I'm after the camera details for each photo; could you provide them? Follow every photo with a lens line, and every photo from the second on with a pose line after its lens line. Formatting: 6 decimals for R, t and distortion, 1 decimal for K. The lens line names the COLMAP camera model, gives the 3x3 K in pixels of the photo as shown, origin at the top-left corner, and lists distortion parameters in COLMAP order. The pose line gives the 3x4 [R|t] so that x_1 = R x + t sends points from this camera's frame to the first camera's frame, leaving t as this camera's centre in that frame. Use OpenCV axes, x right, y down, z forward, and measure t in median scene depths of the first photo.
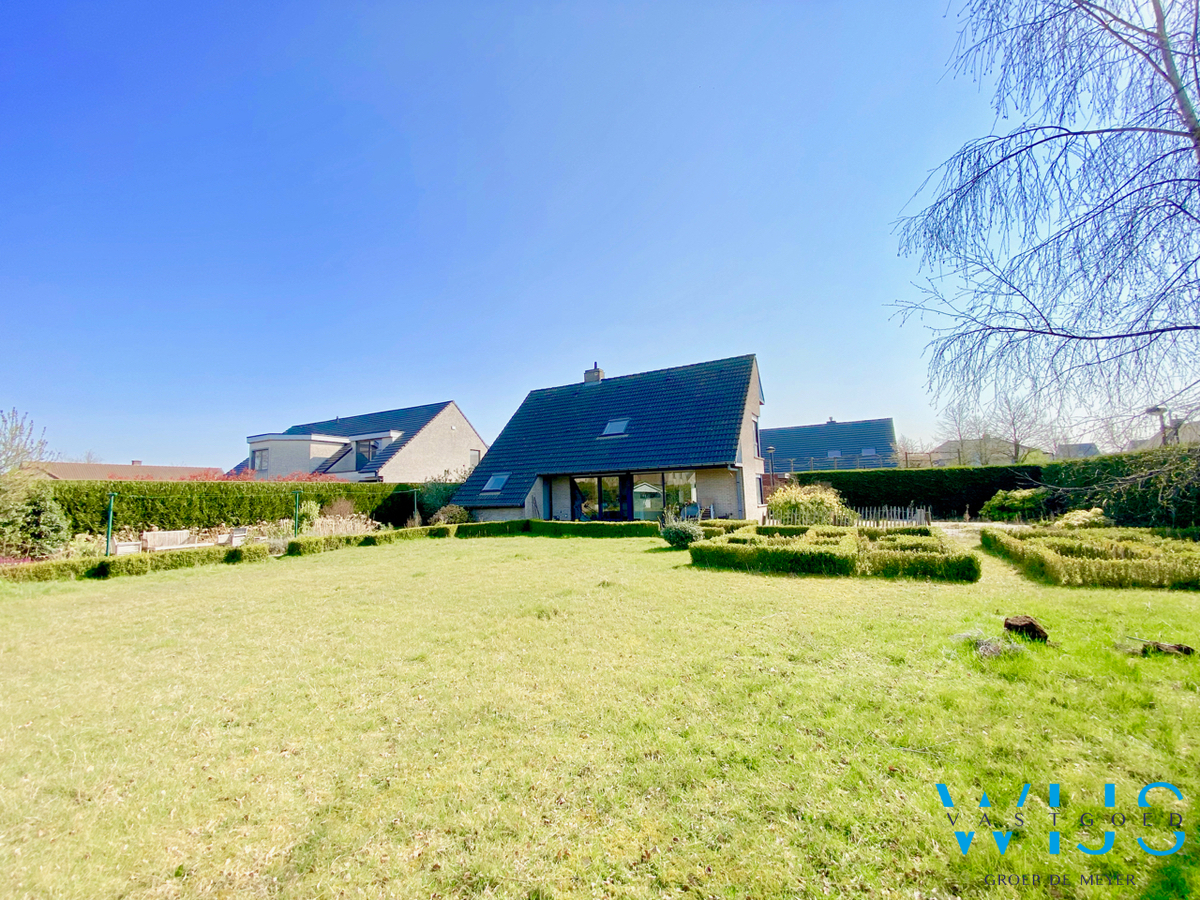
lens RADIAL K [[490.6, 0, 598.0], [0, 490.6, 448.0], [0, 0, 1]] dist [0.023310, -0.019953]
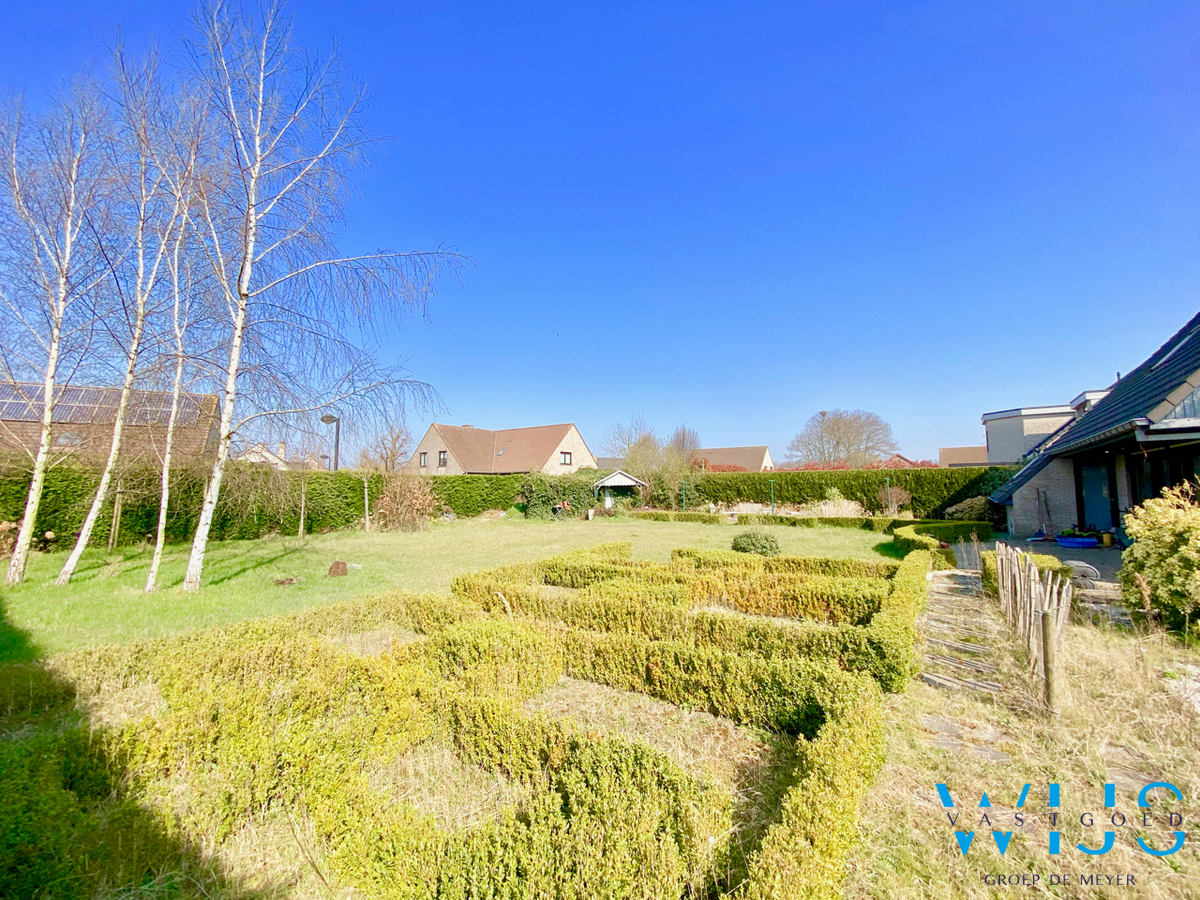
lens RADIAL K [[496.7, 0, 593.3], [0, 496.7, 449.9], [0, 0, 1]] dist [0.022721, -0.021390]
pose [[-0.119207, -0.043823, -0.991902, 0.578663], [0.105206, 0.992844, -0.056508, 0.022125], [0.987280, -0.111090, -0.113744, 0.490240]]
